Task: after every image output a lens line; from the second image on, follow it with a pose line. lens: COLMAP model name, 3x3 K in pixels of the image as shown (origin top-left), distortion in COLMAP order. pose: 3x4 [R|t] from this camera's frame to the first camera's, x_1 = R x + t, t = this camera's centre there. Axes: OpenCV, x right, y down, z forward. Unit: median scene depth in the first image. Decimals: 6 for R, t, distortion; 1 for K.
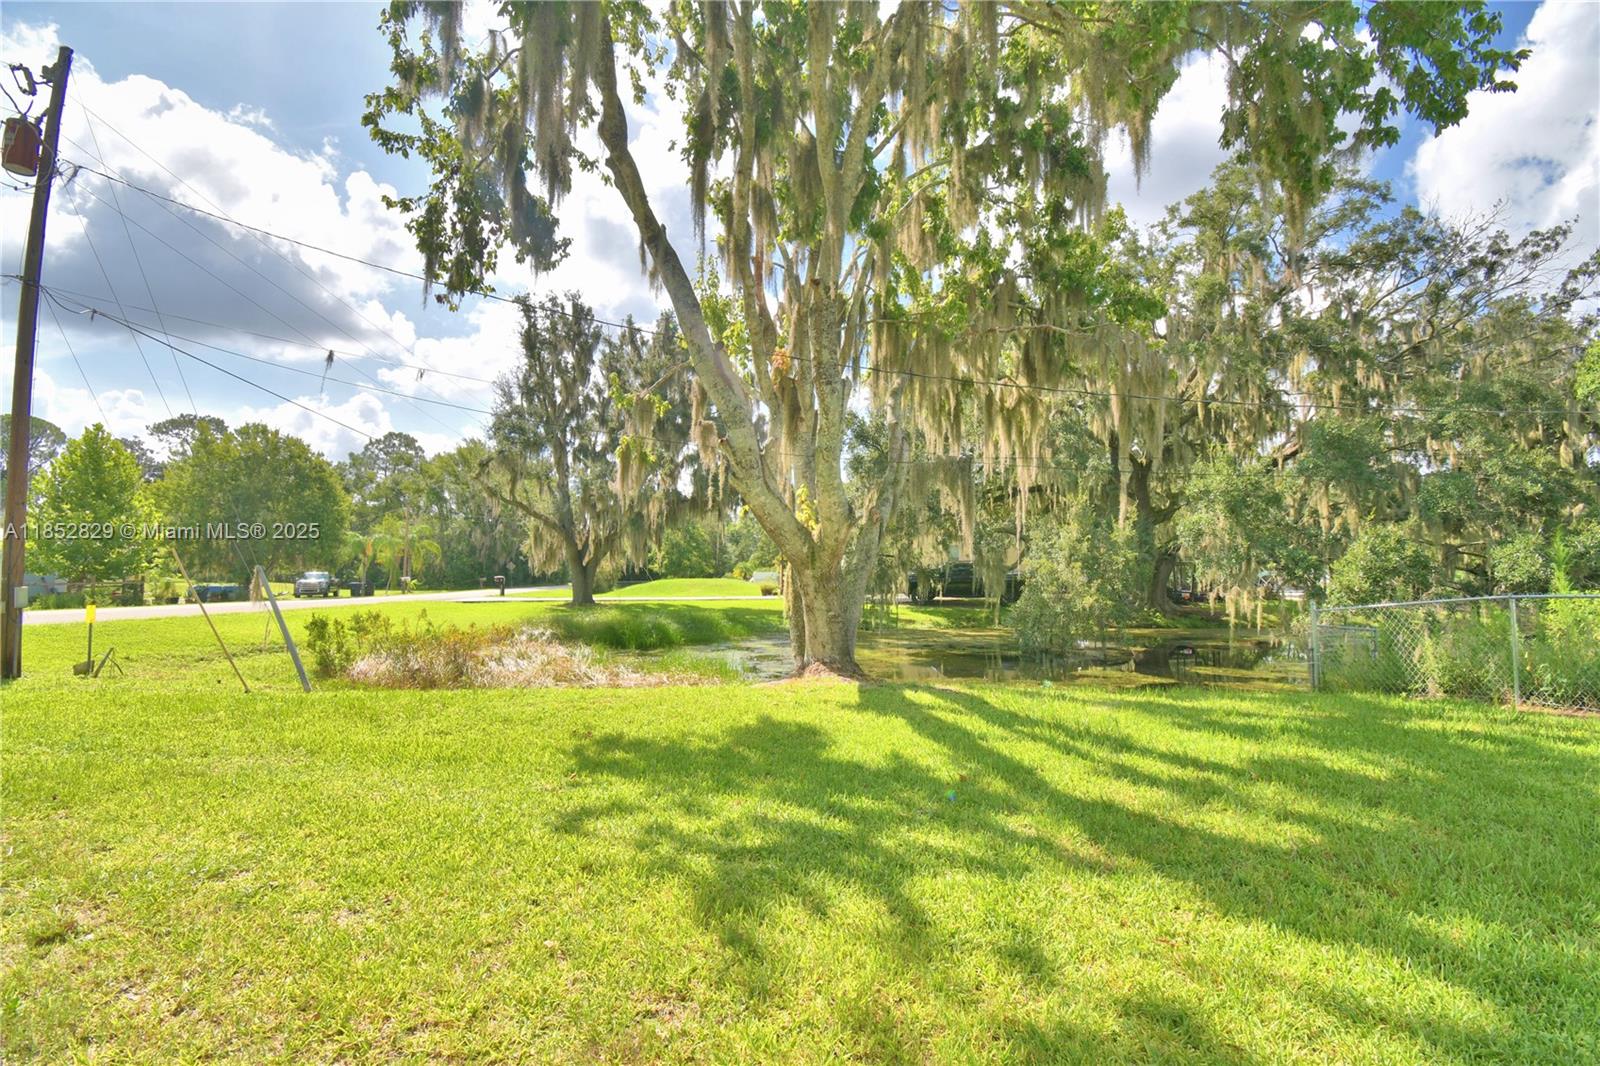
lens RADIAL K [[698.4, 0, 799.7], [0, 698.4, 531.2], [0, 0, 1]] dist [0.015978, -0.021812]
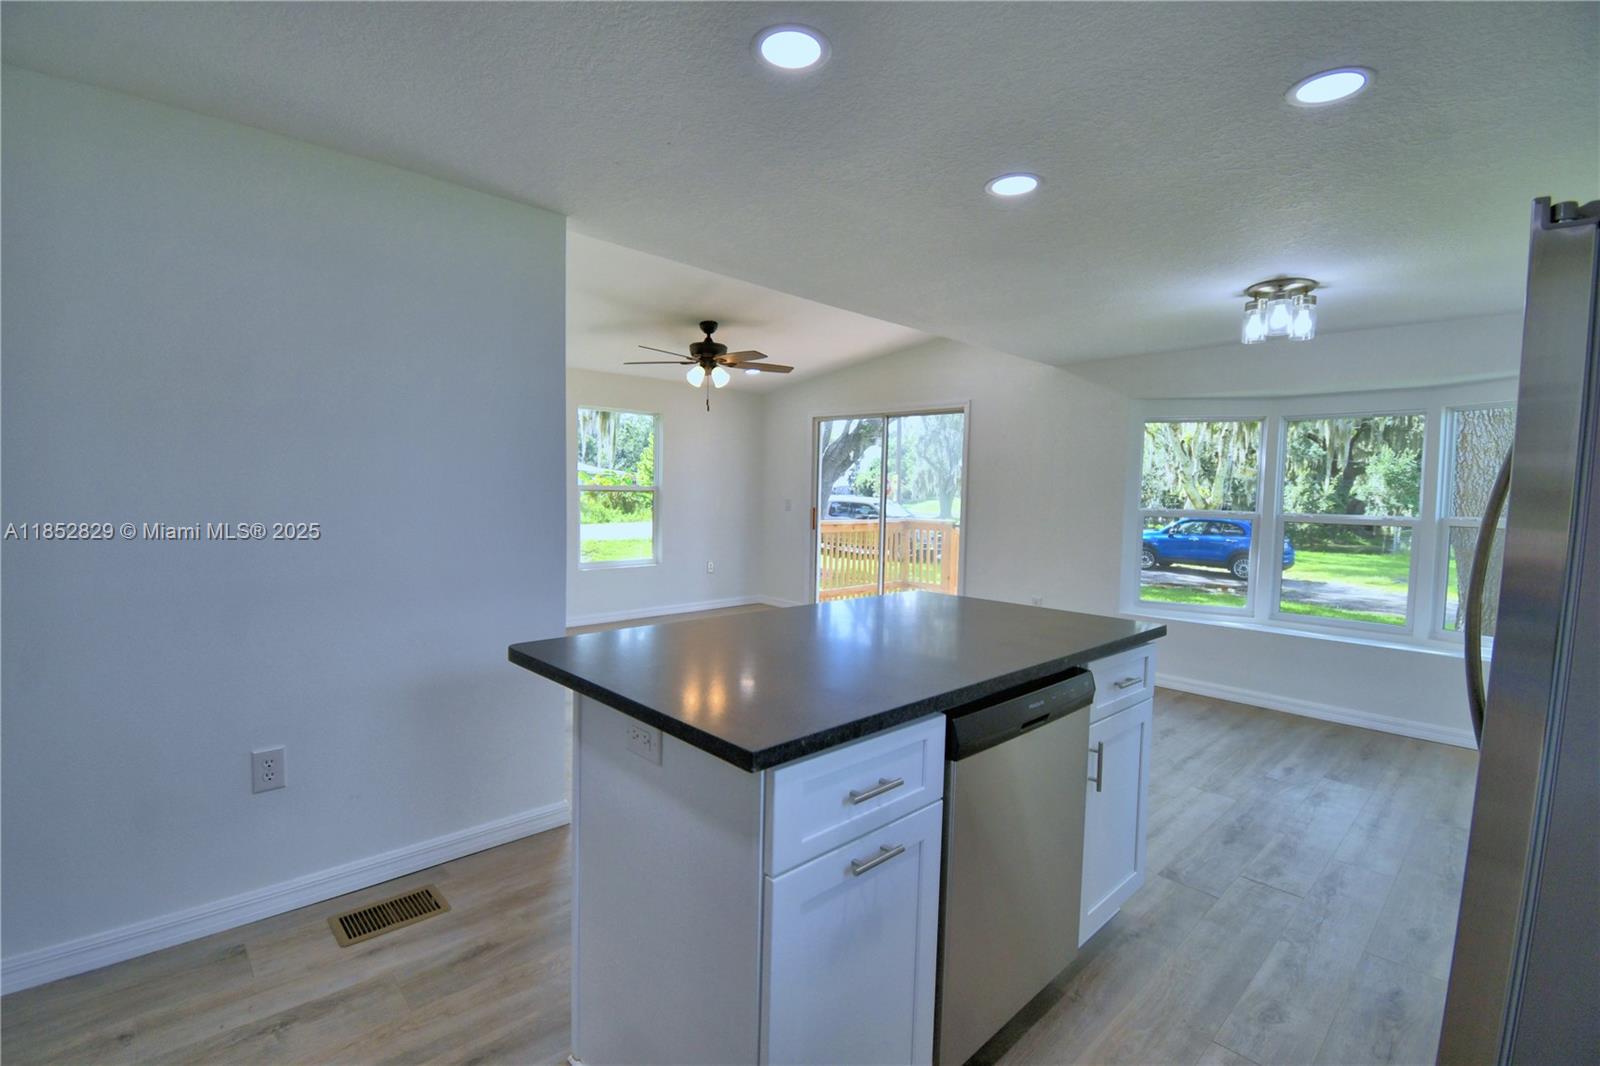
lens RADIAL K [[711.9, 0, 797.7], [0, 711.9, 530.9], [0, 0, 1]] dist [0.016875, -0.025859]
pose [[0.975955, 0.032734, -0.215502, -0.545281], [-0.006261, 0.992462, 0.122396, -0.122939], [0.217884, -0.118103, 0.968802, -1.255426]]
